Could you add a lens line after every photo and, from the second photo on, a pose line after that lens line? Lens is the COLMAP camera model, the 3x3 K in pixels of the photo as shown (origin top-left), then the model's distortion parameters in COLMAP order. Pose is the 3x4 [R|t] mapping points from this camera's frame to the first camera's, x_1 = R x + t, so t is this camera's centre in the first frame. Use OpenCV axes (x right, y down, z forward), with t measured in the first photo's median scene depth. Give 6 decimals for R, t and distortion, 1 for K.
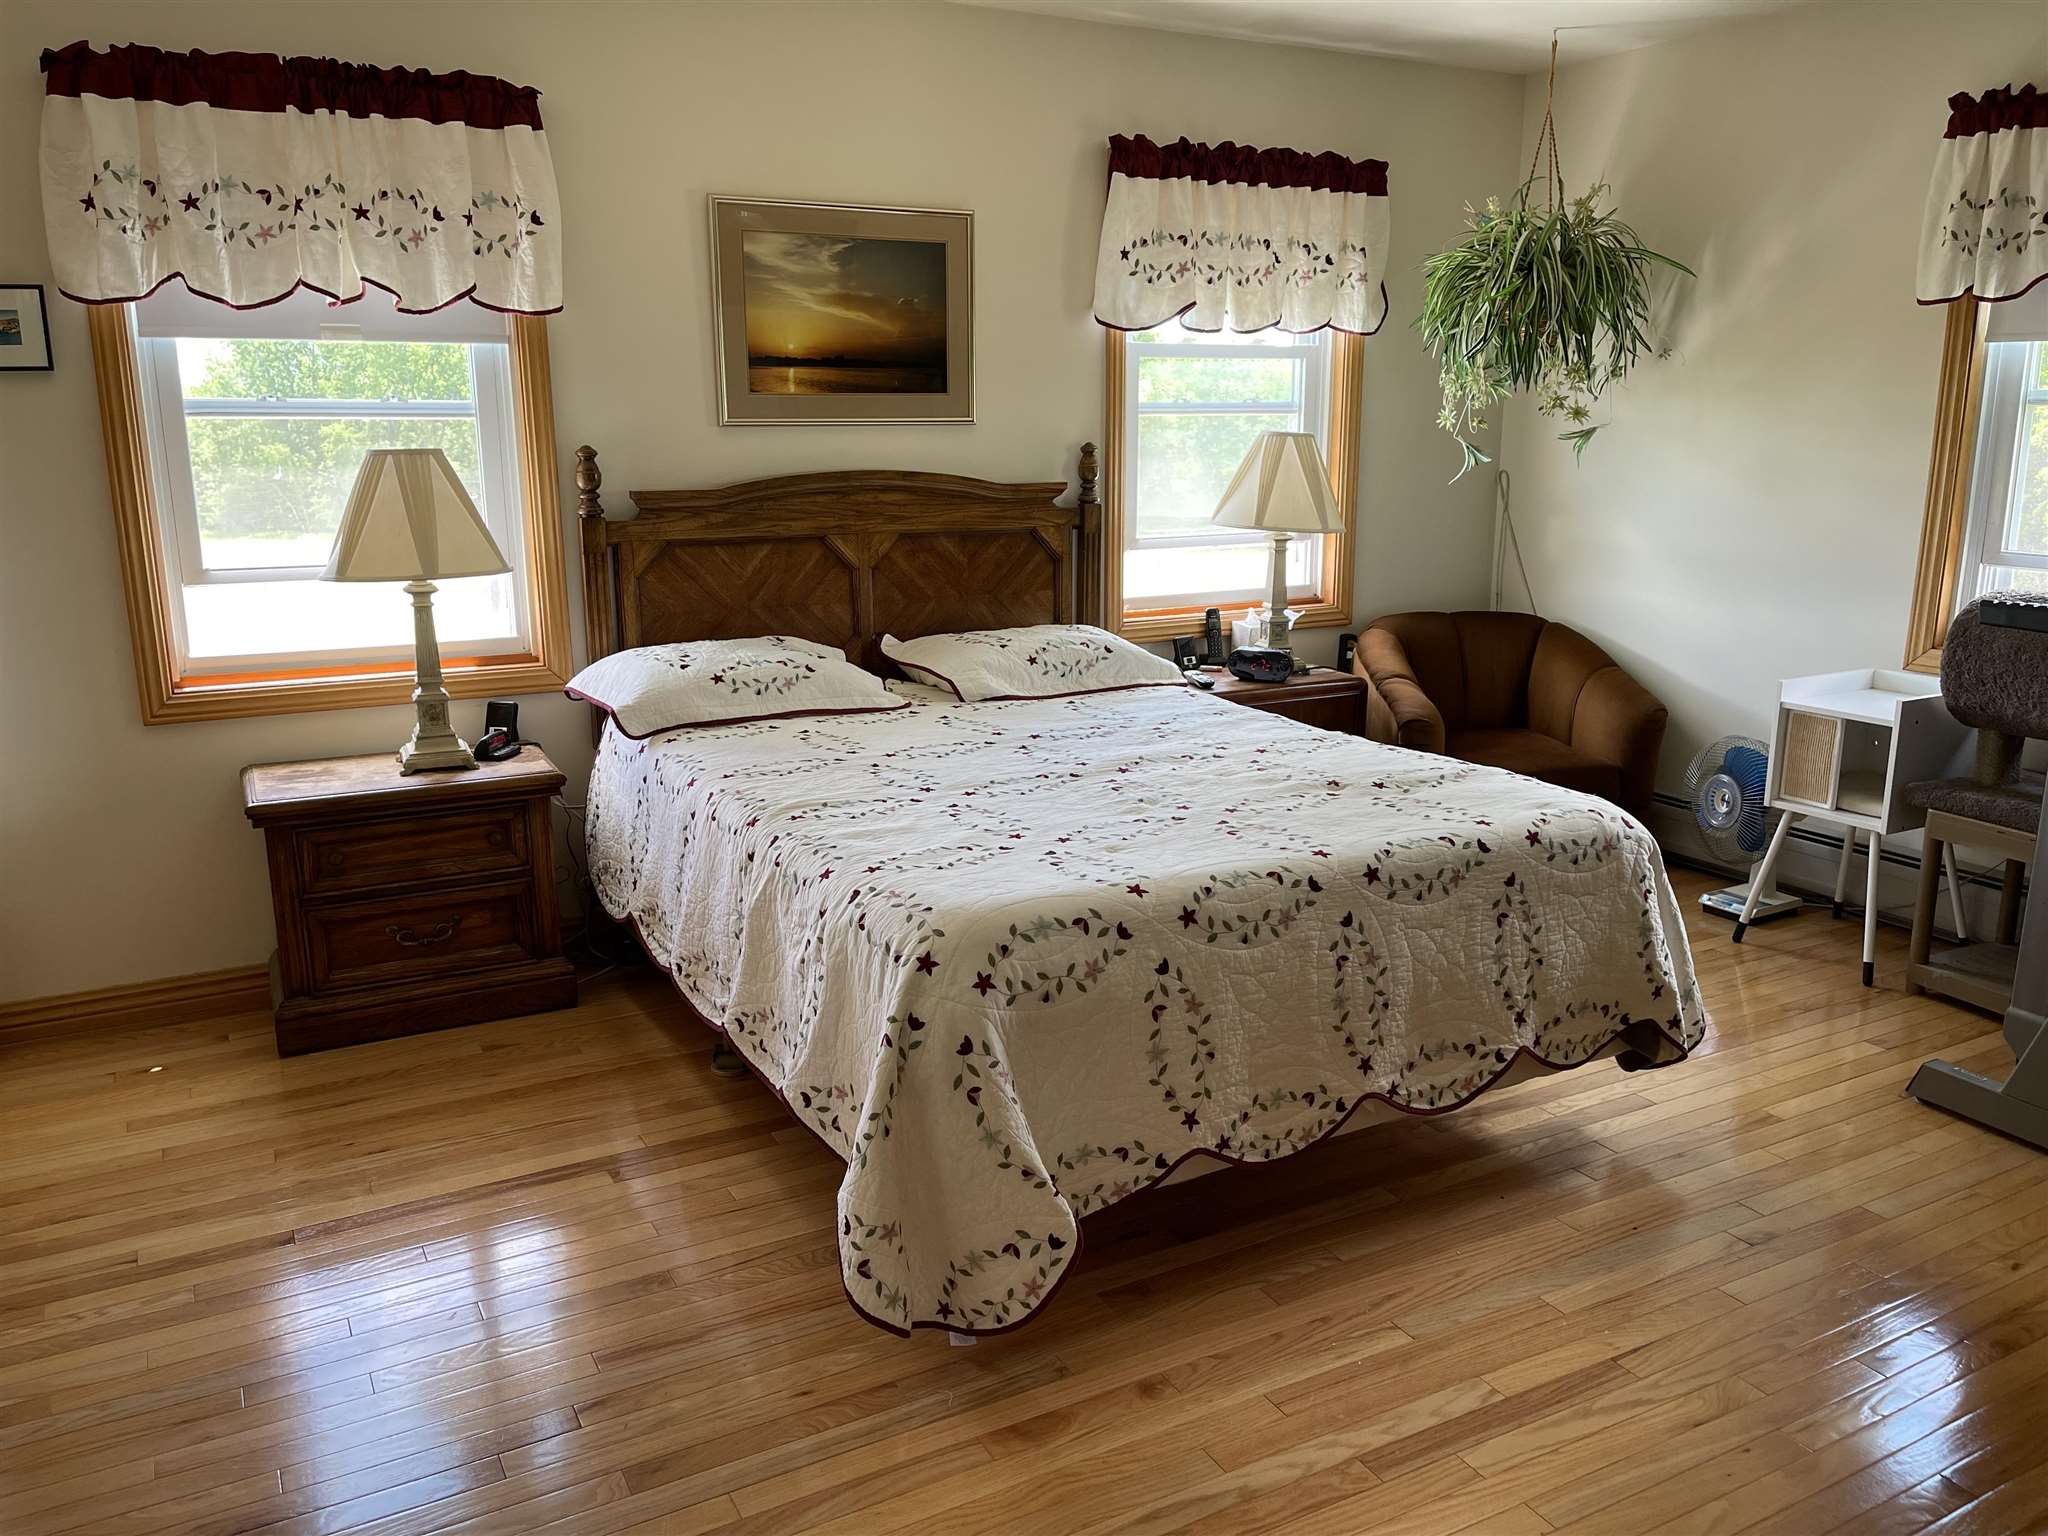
lens RADIAL K [[1532.1, 0, 1029.1], [0, 1532.1, 781.6], [0, 0, 1]] dist [0.075300, -0.094016]
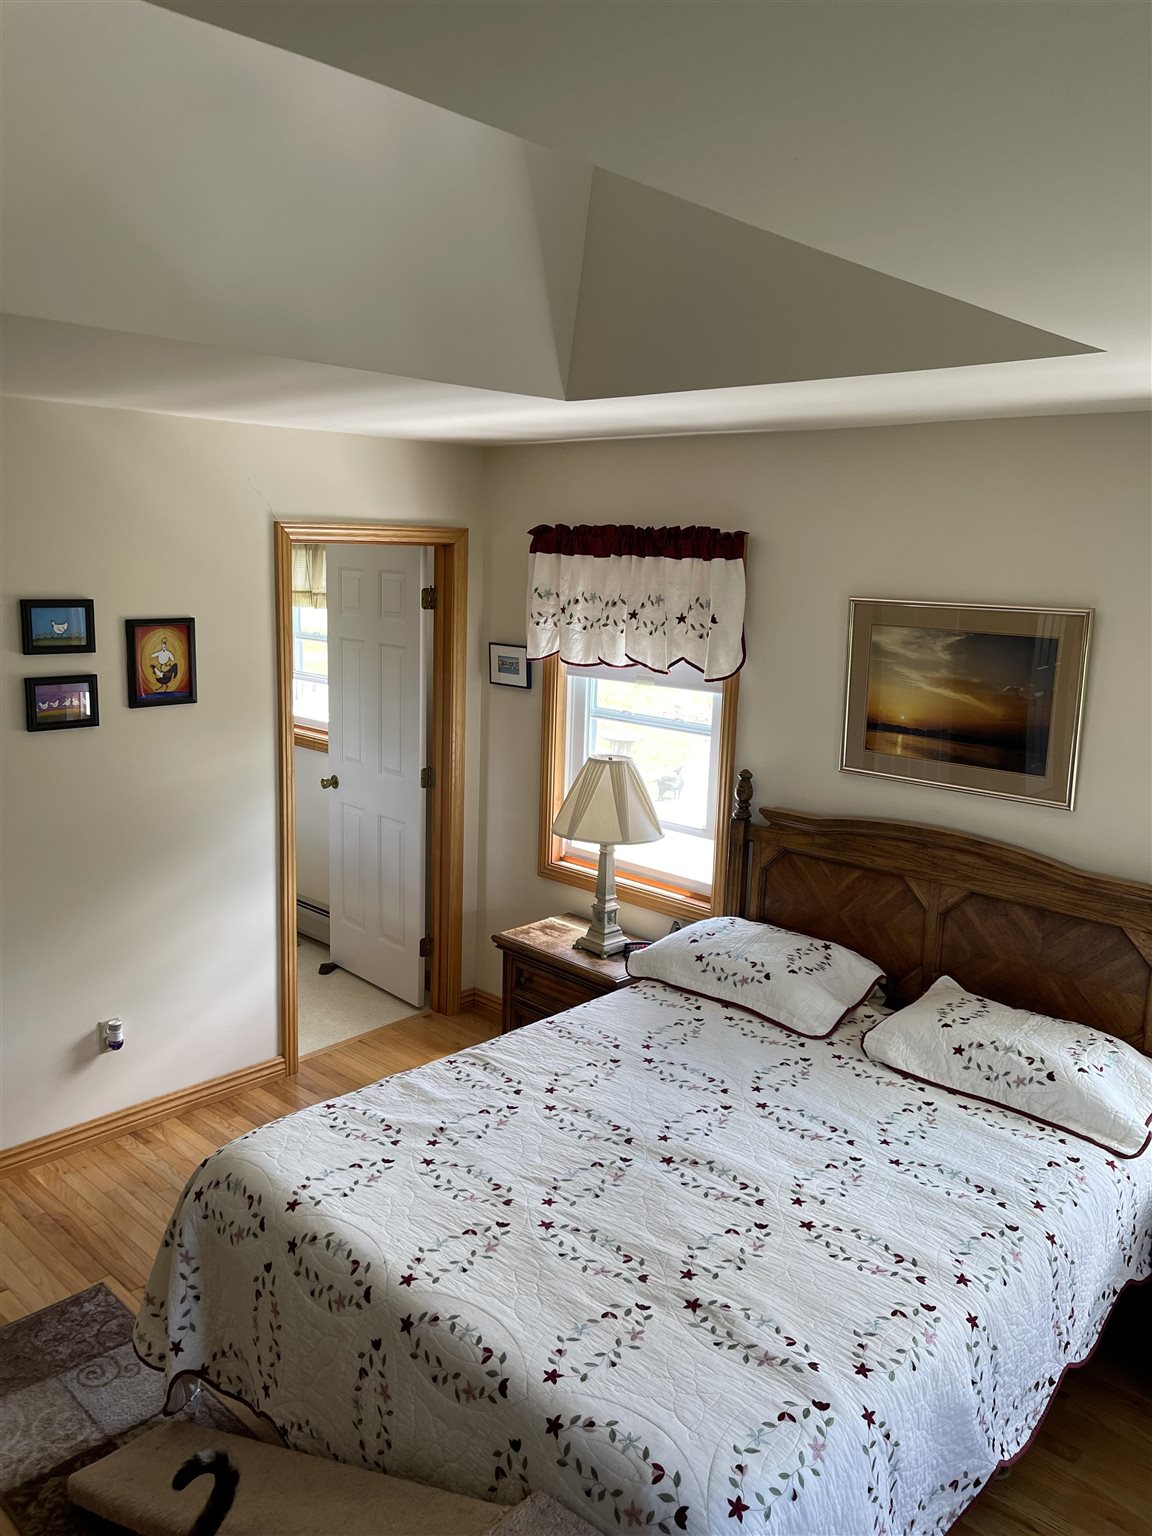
lens RADIAL K [[1149.0, 0, 569.2], [0, 1149.0, 786.2], [0, 0, 1]] dist [0.075300, -0.094016]
pose [[0.306310, 0.203436, -0.929940, 0.611626], [-0.252315, 0.959308, 0.126751, -0.284227], [0.917884, 0.195812, 0.345176, 0.479086]]
